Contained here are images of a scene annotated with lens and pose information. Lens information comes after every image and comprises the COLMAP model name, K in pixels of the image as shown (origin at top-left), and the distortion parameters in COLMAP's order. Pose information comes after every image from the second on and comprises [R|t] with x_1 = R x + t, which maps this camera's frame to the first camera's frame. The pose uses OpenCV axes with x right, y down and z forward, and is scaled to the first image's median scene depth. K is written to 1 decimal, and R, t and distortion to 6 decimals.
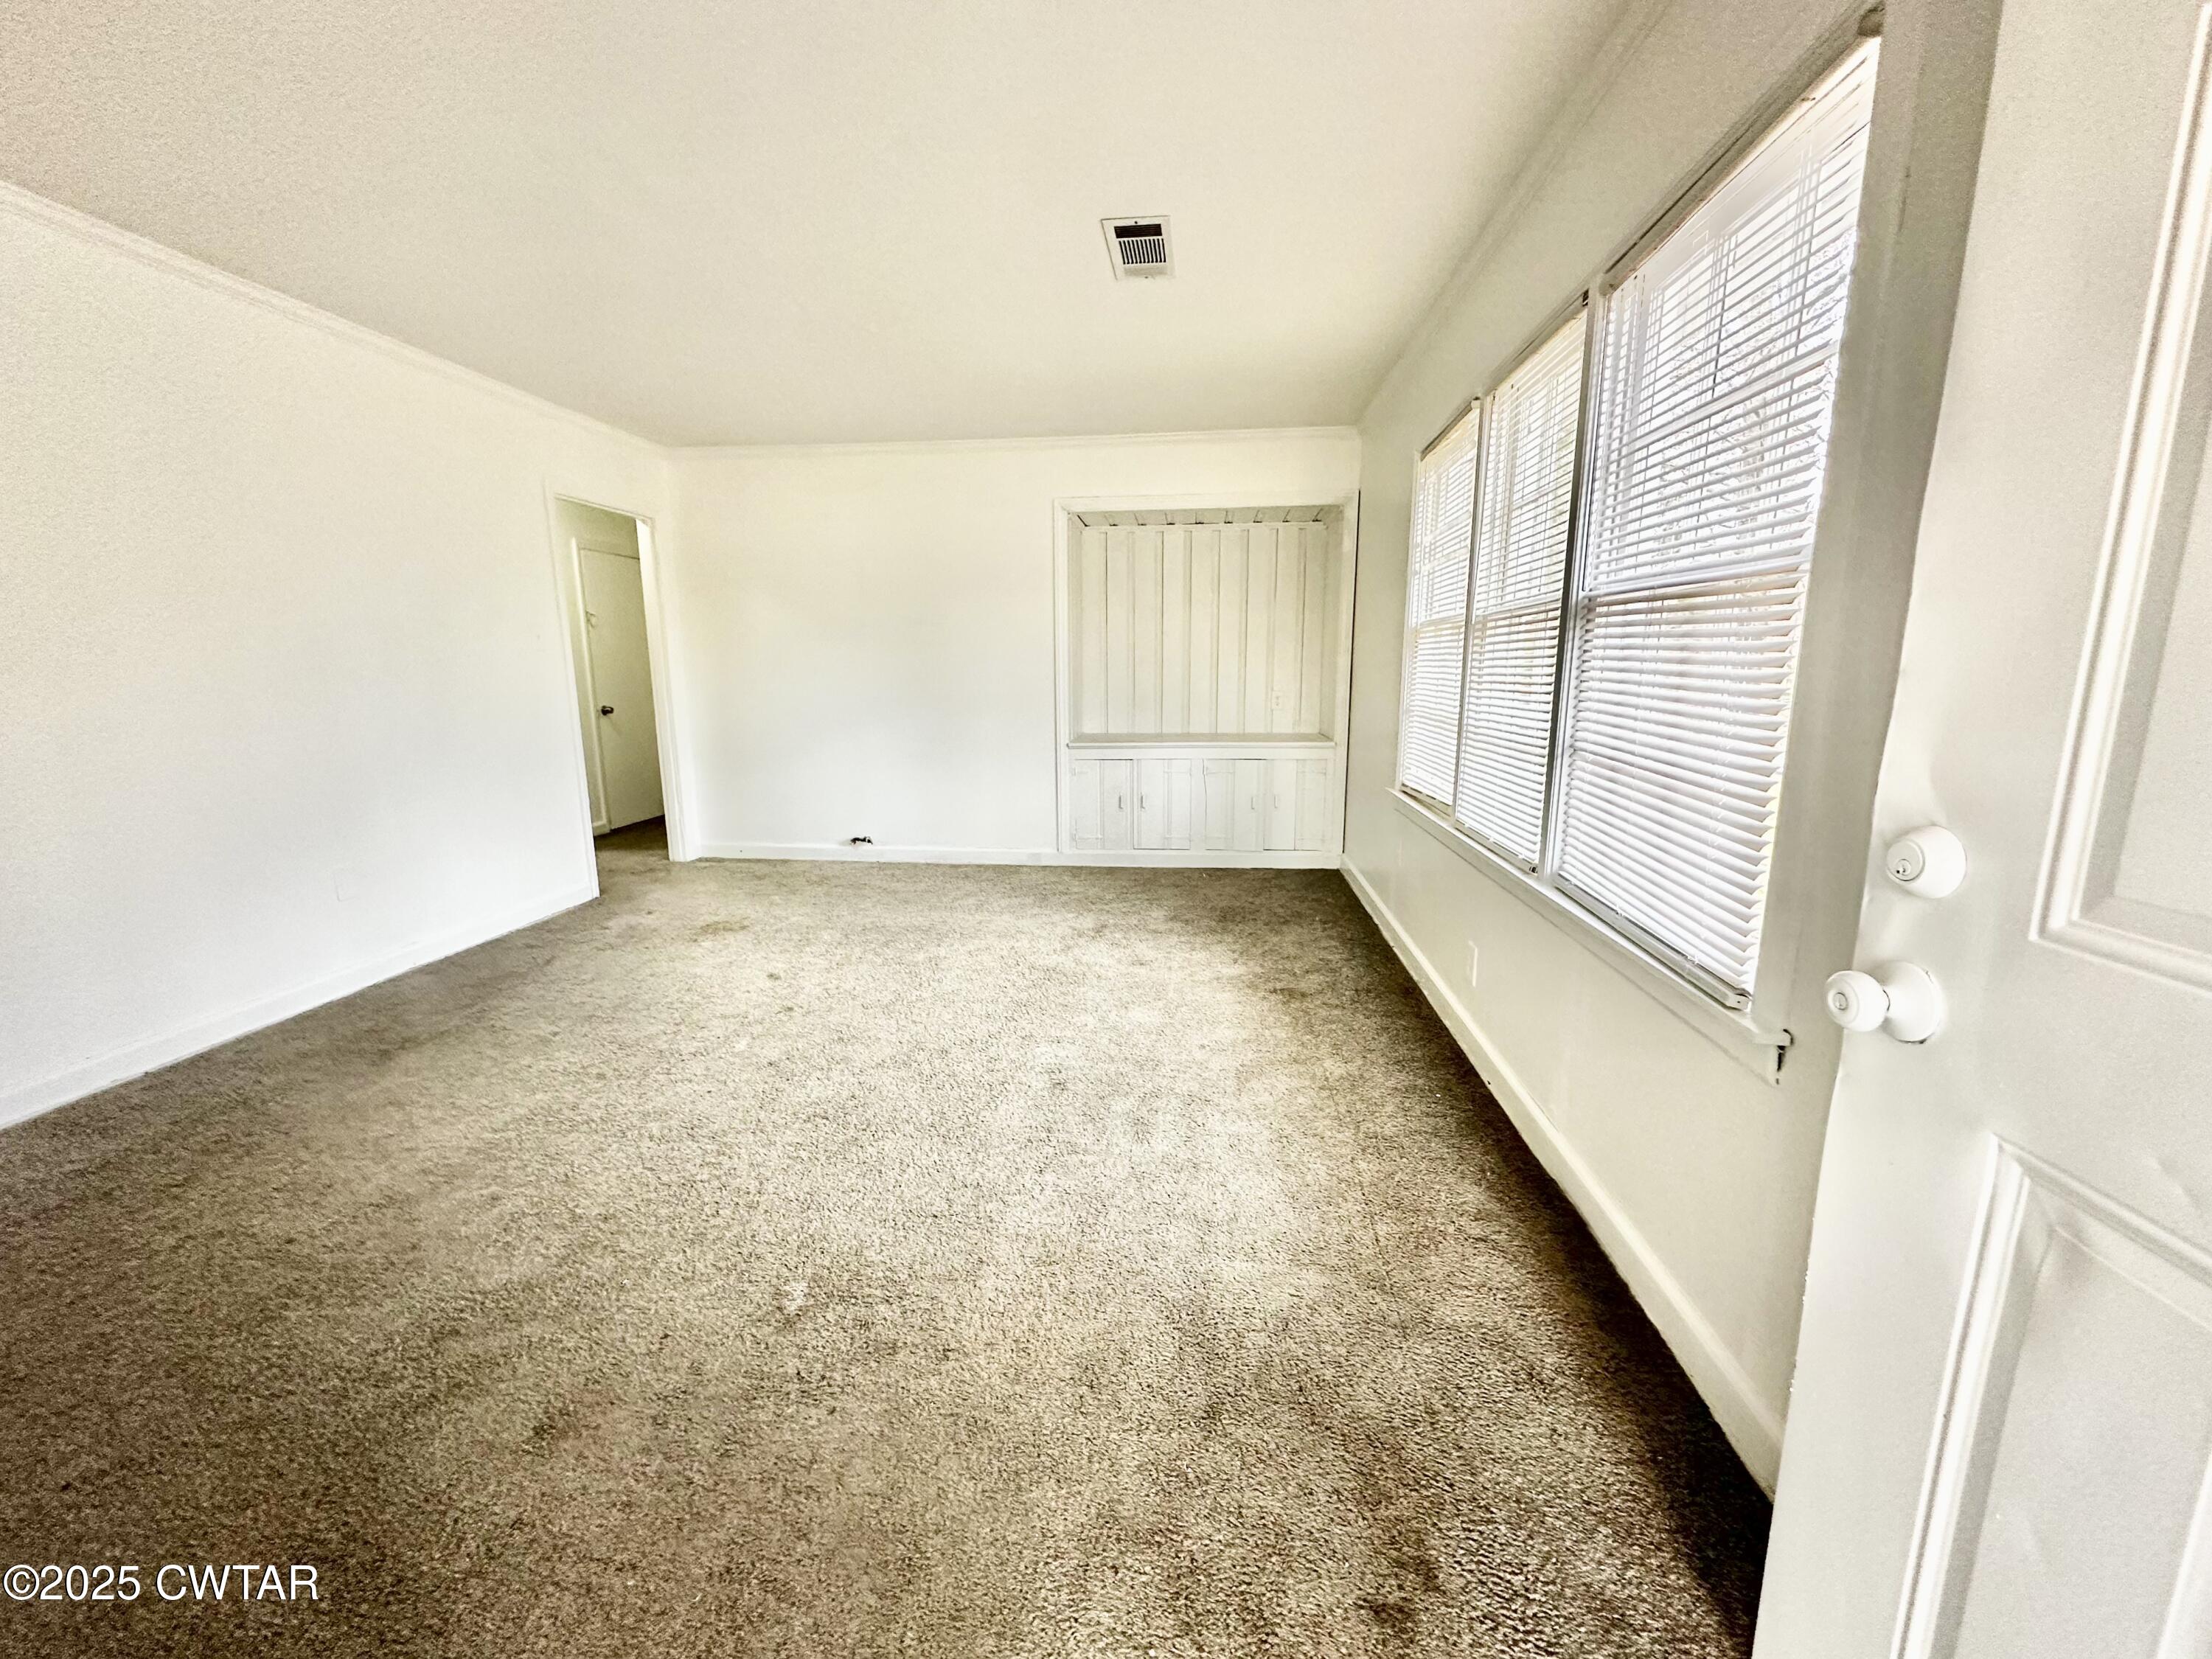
lens RADIAL K [[879.3, 0, 1098.0], [0, 879.3, 825.8], [0, 0, 1]] dist [-0.004069, 0.001079]
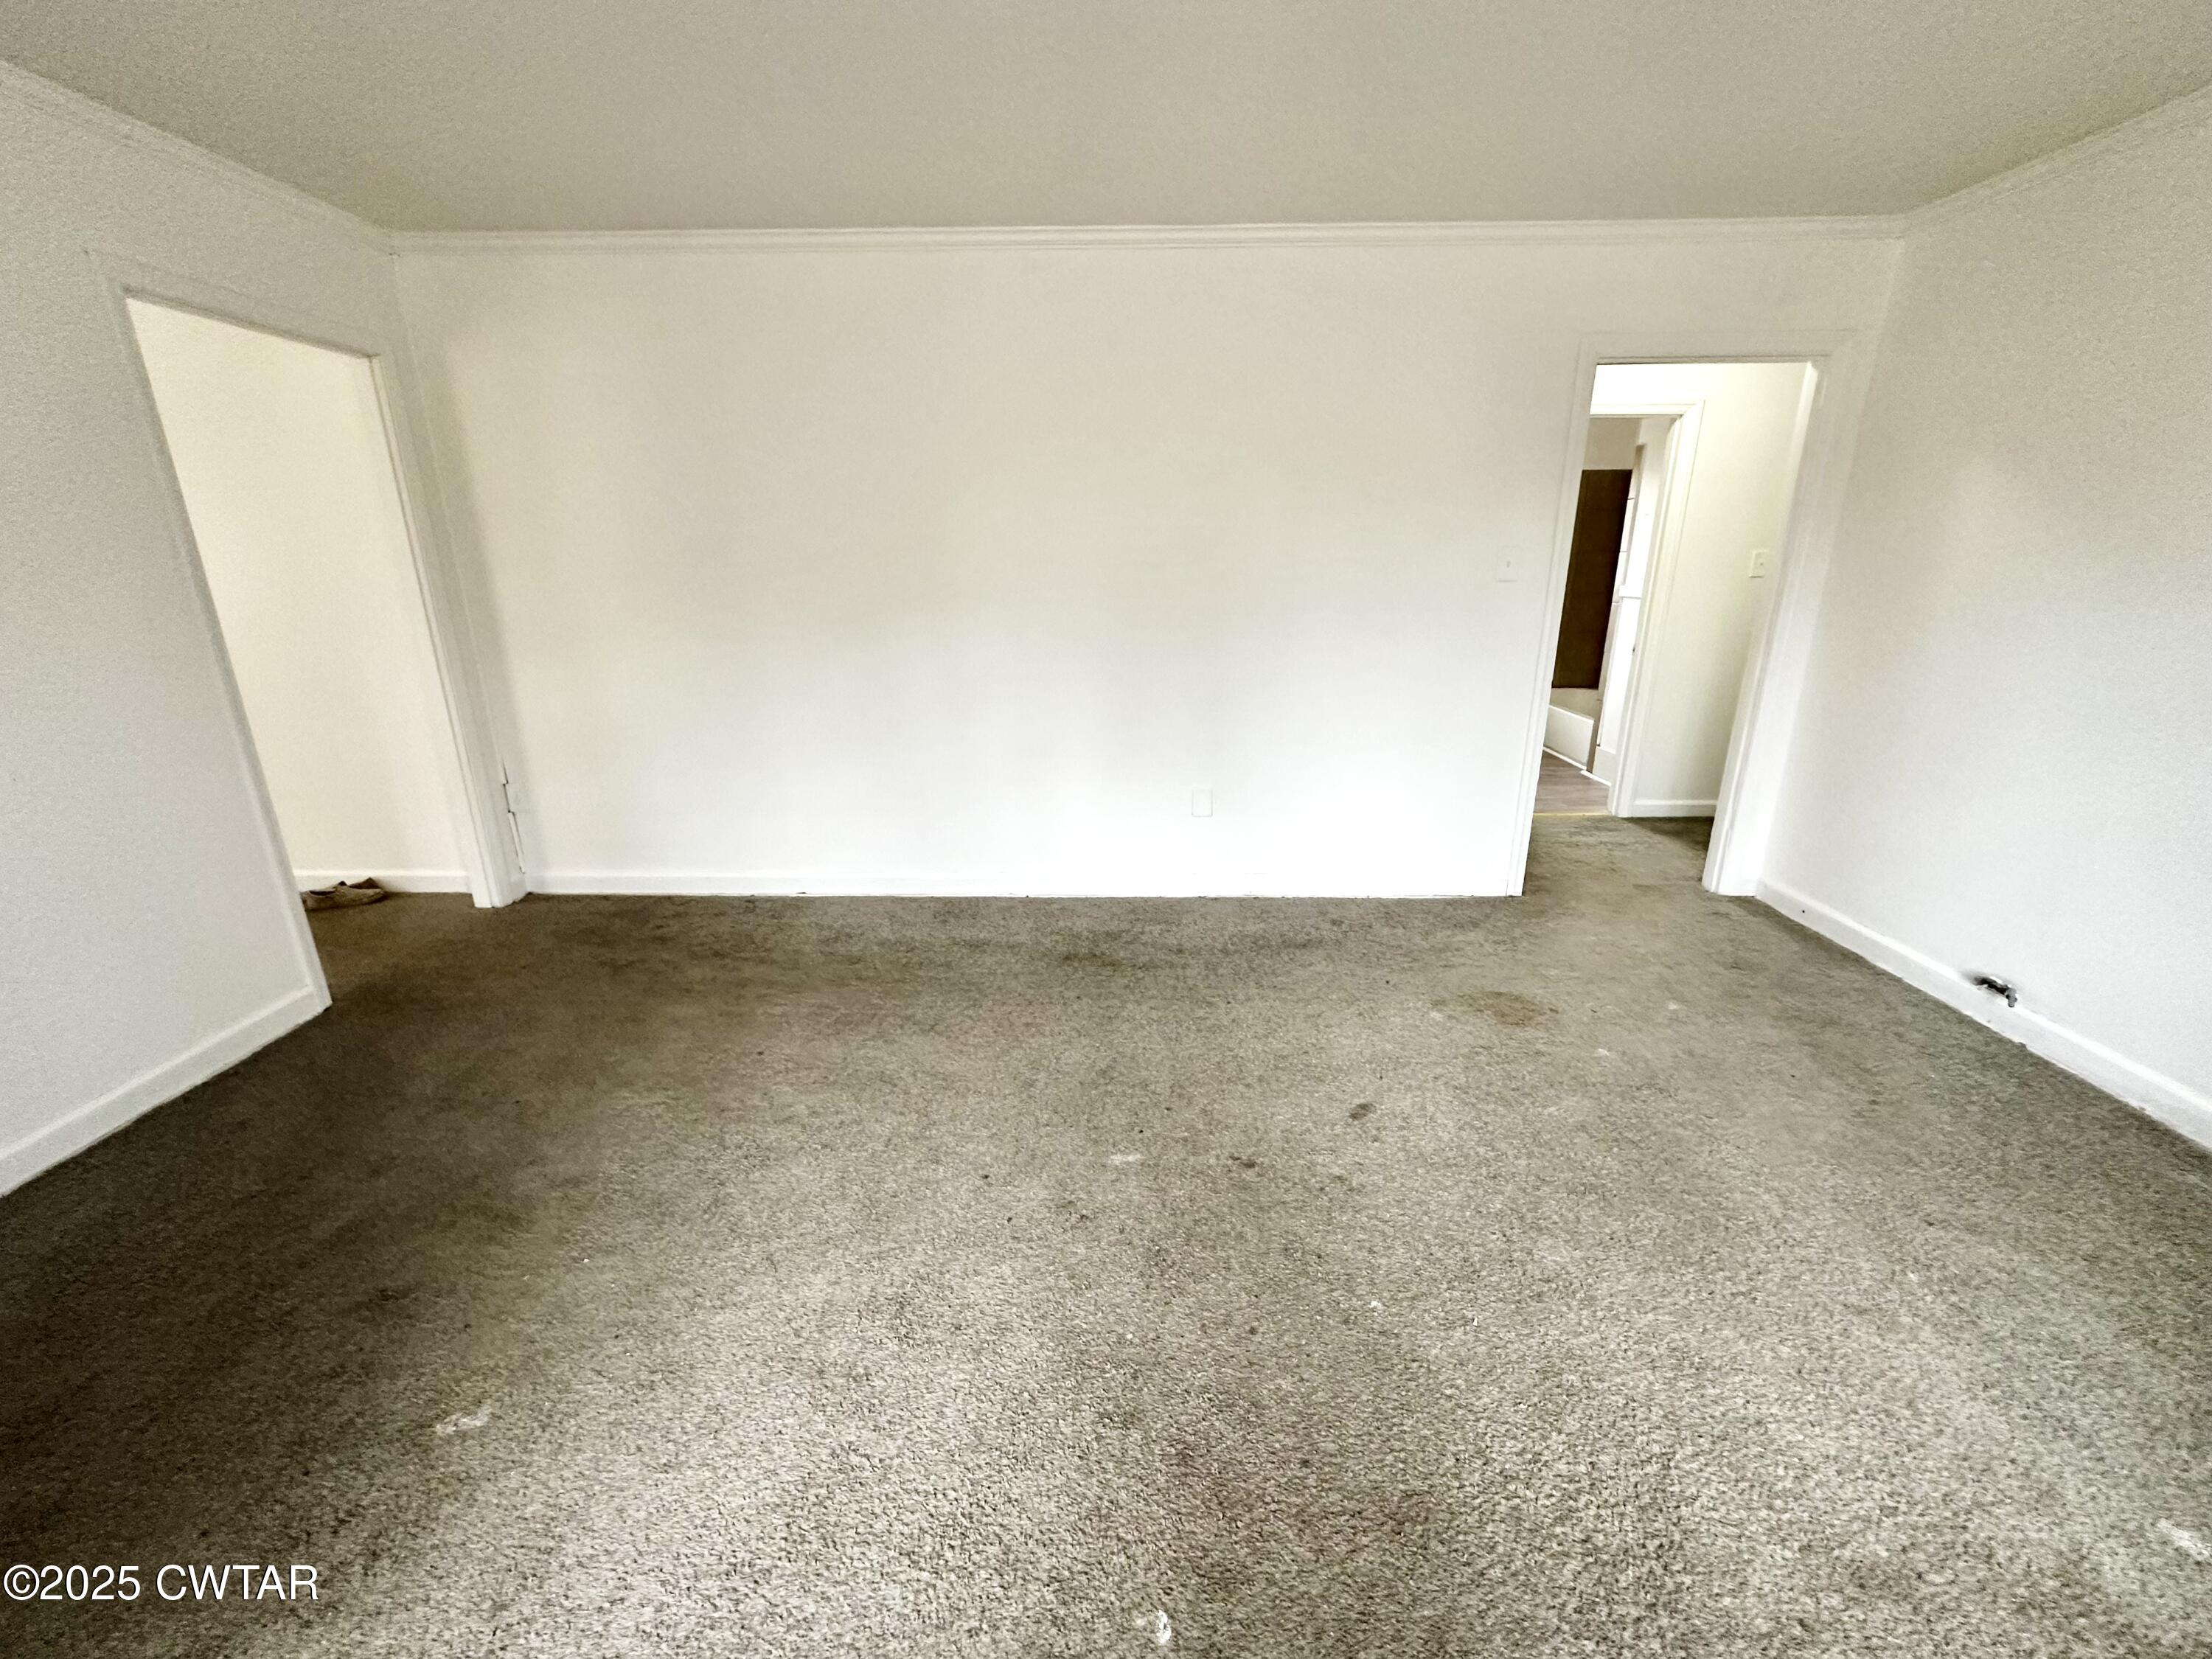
lens RADIAL K [[879.3, 0, 1107.7], [0, 879.3, 836.1], [0, 0, 1]] dist [-0.004069, 0.001079]
pose [[0.085434, 0.309001, -0.947217, 0.151611], [-0.168506, 0.941479, 0.291931, -0.157096], [0.981991, 0.134670, 0.132503, 0.592991]]
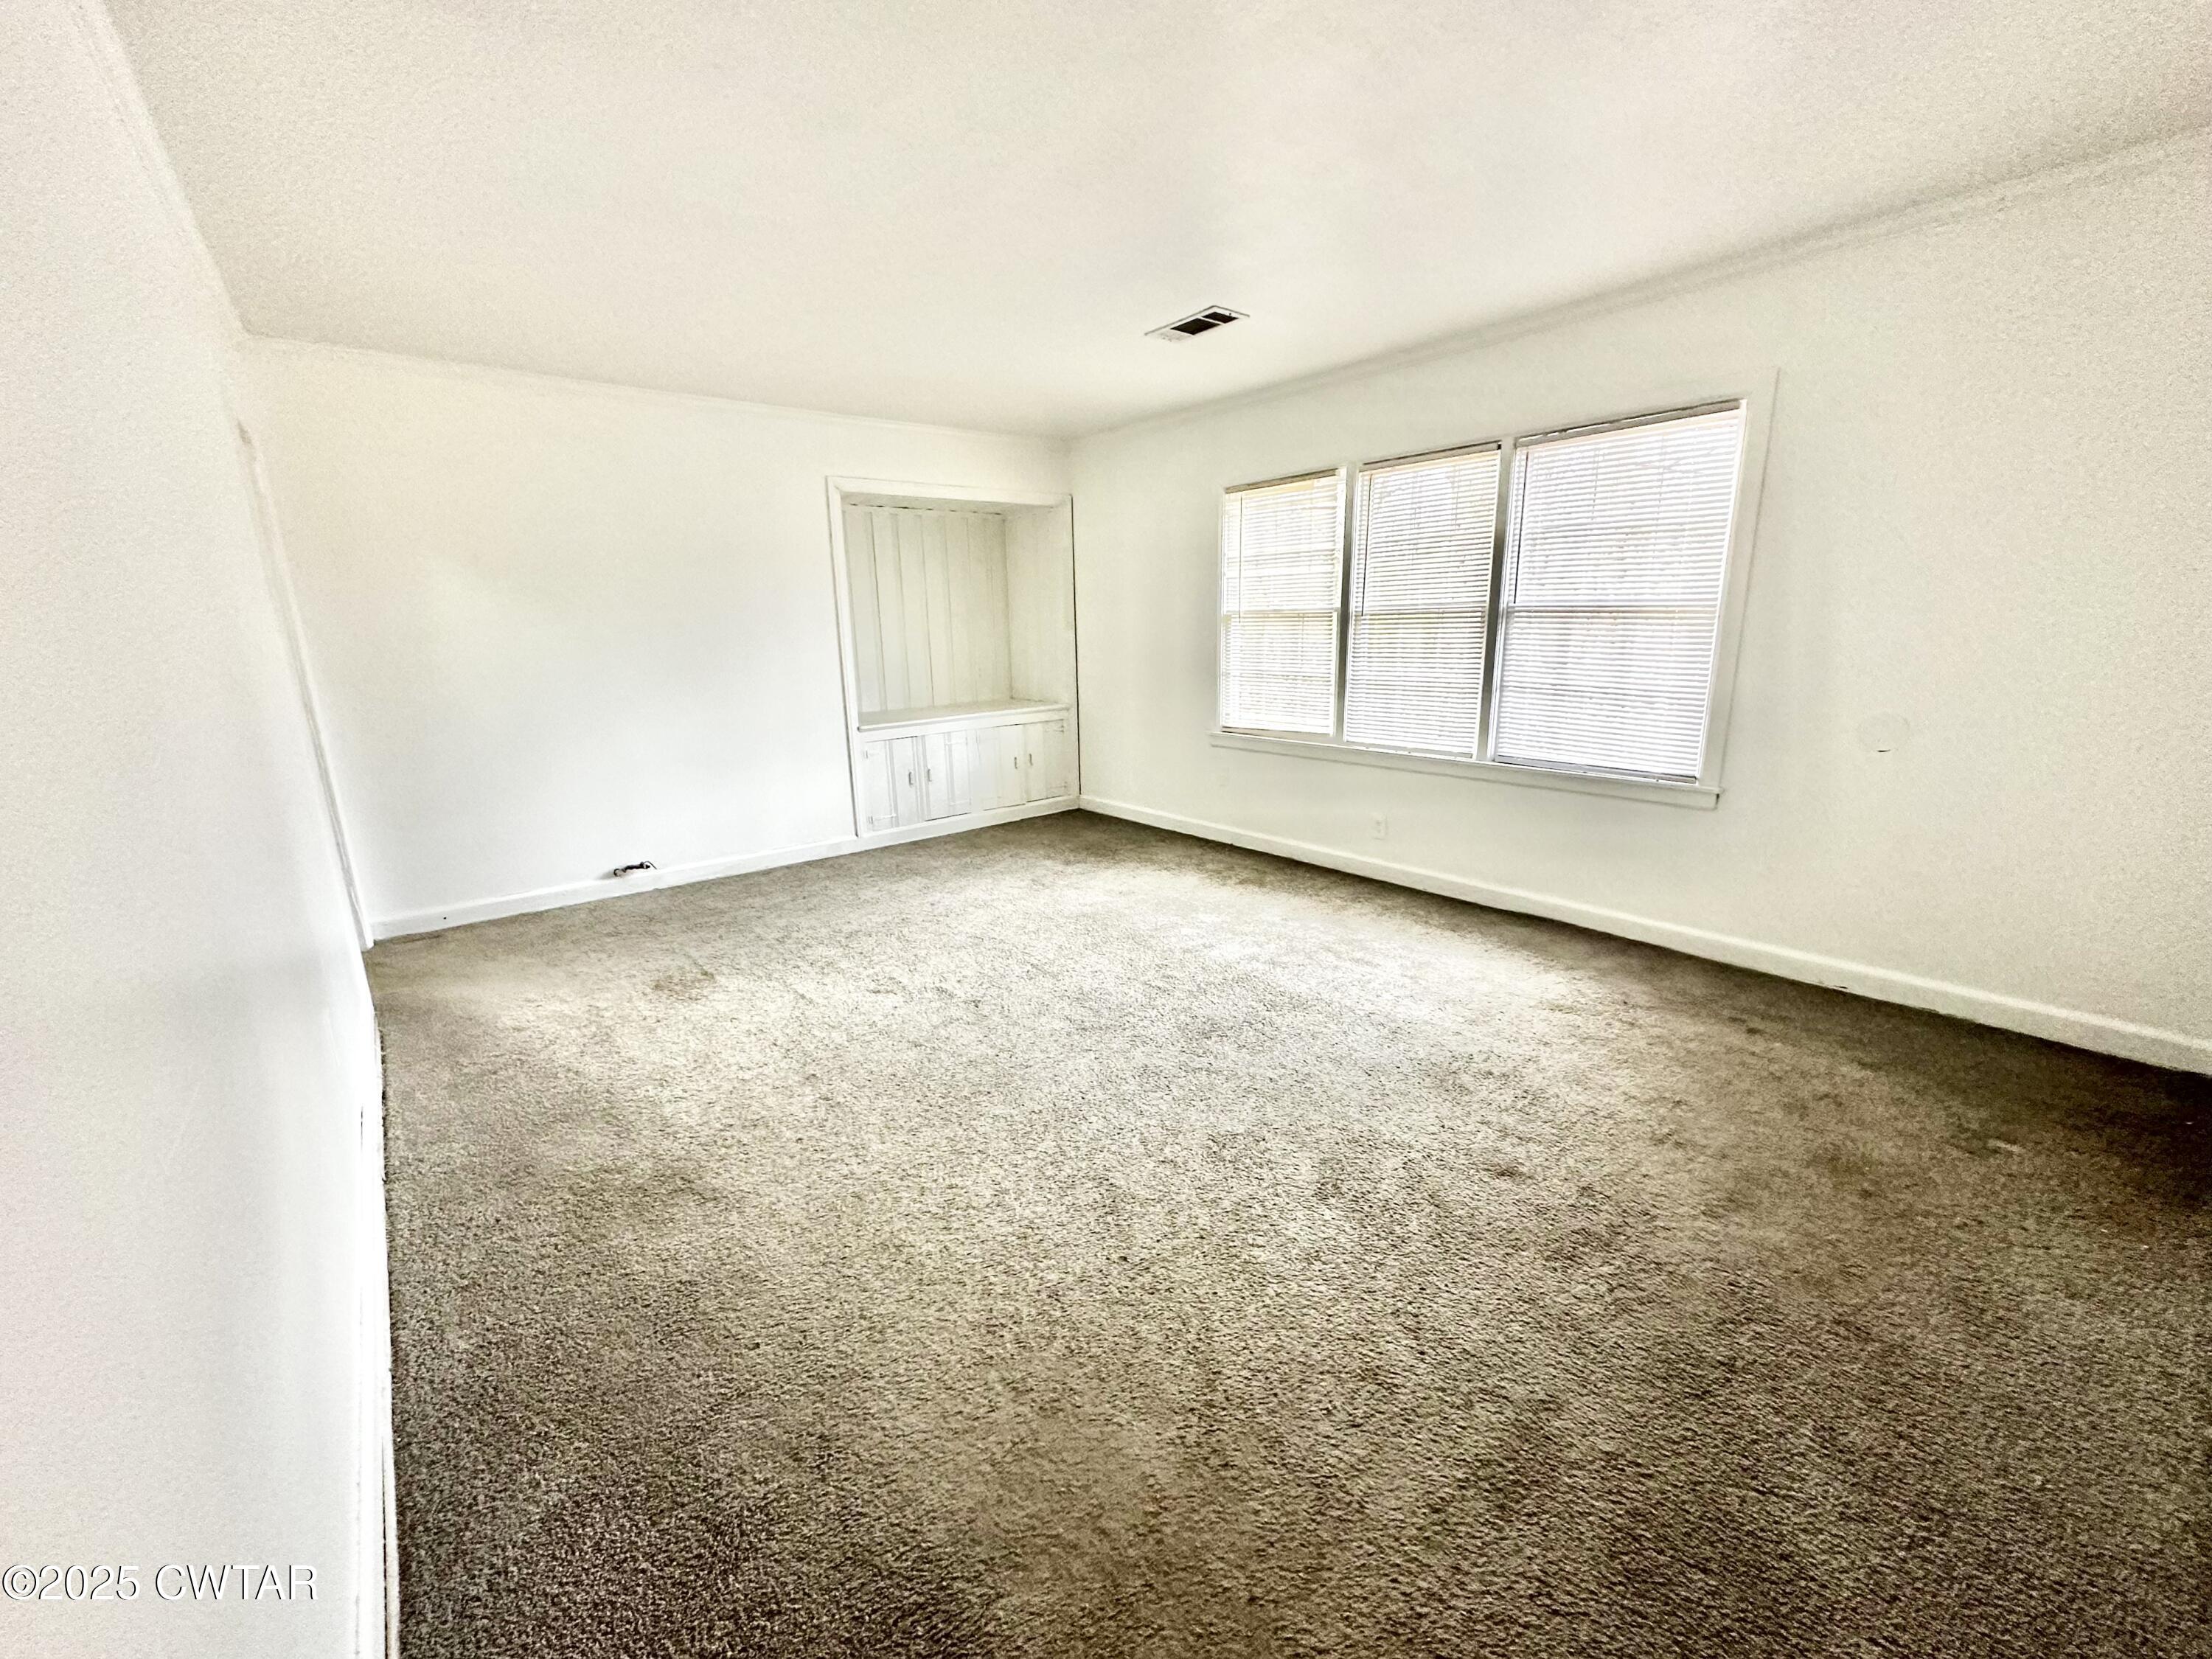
lens RADIAL K [[879.3, 0, 1103.1], [0, 879.3, 820.8], [0, 0, 1]] dist [-0.004069, 0.001079]
pose [[0.701532, -0.166797, 0.692843, -0.702215], [0.145247, 0.985282, 0.090131, -0.049686], [-0.697679, 0.037403, 0.715433, 0.130749]]
